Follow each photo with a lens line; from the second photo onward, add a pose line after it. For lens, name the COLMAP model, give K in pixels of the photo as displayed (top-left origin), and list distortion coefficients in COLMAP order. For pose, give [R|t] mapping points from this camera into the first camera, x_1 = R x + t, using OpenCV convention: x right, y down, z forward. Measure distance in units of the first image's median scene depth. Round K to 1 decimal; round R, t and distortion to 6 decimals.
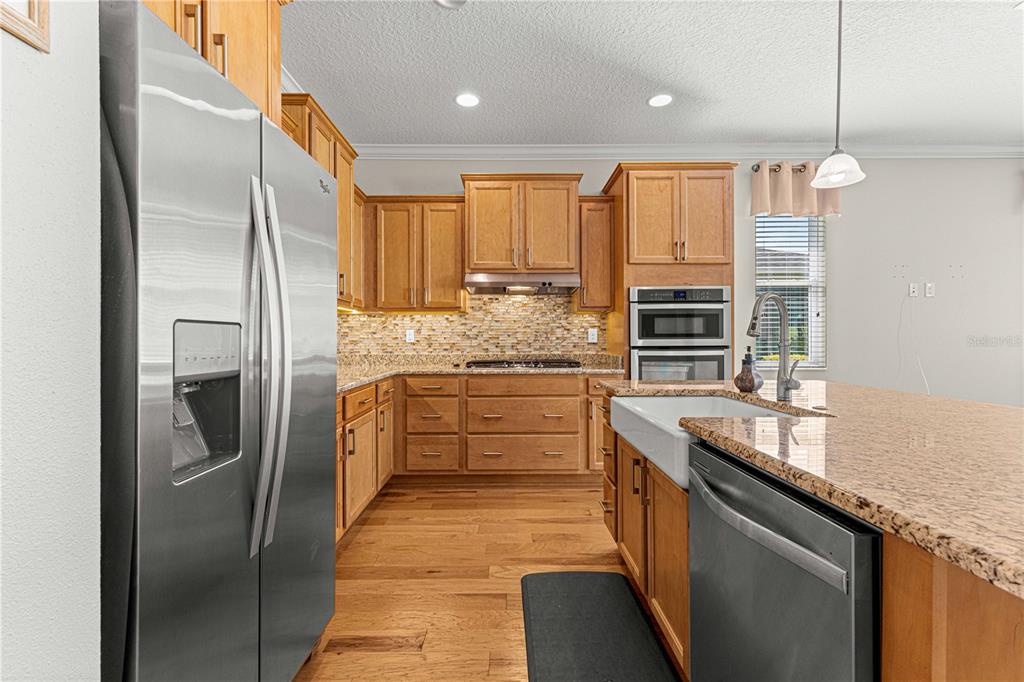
lens RADIAL K [[460.2, 0, 510.0], [0, 460.2, 341.5], [0, 0, 1]] dist [0.008827, -0.001873]
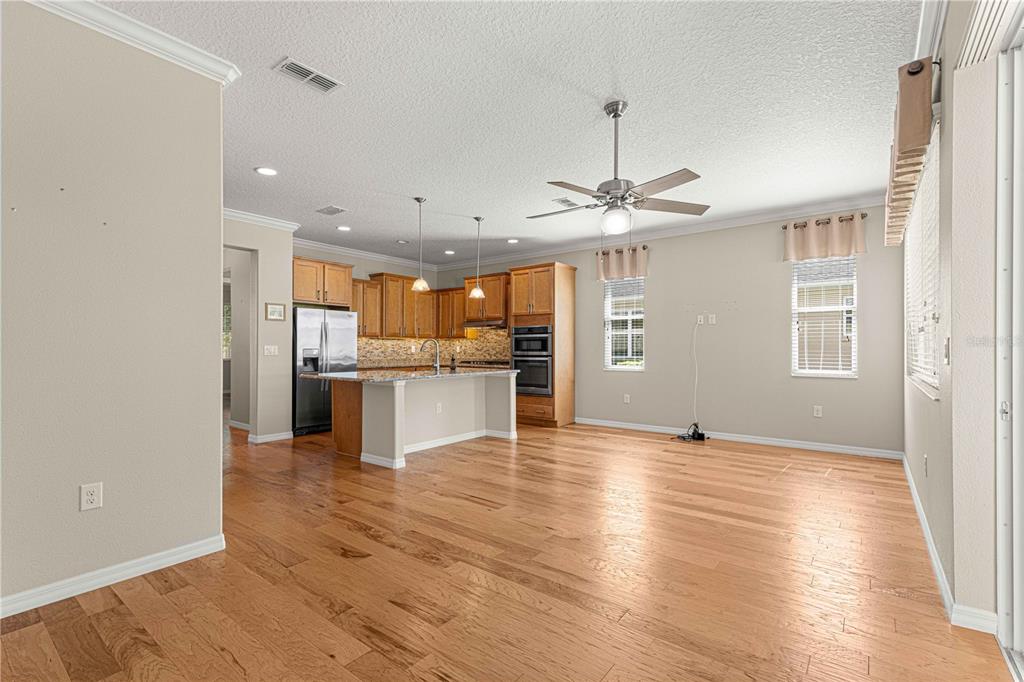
lens RADIAL K [[460.2, 0, 508.3], [0, 460.2, 345.3], [0, 0, 1]] dist [0.008827, -0.001873]
pose [[0.783487, -0.001955, -0.621405, 1.550001], [-0.005843, 0.999928, -0.010513, -0.011774], [0.621380, 0.011868, 0.783419, -0.651235]]
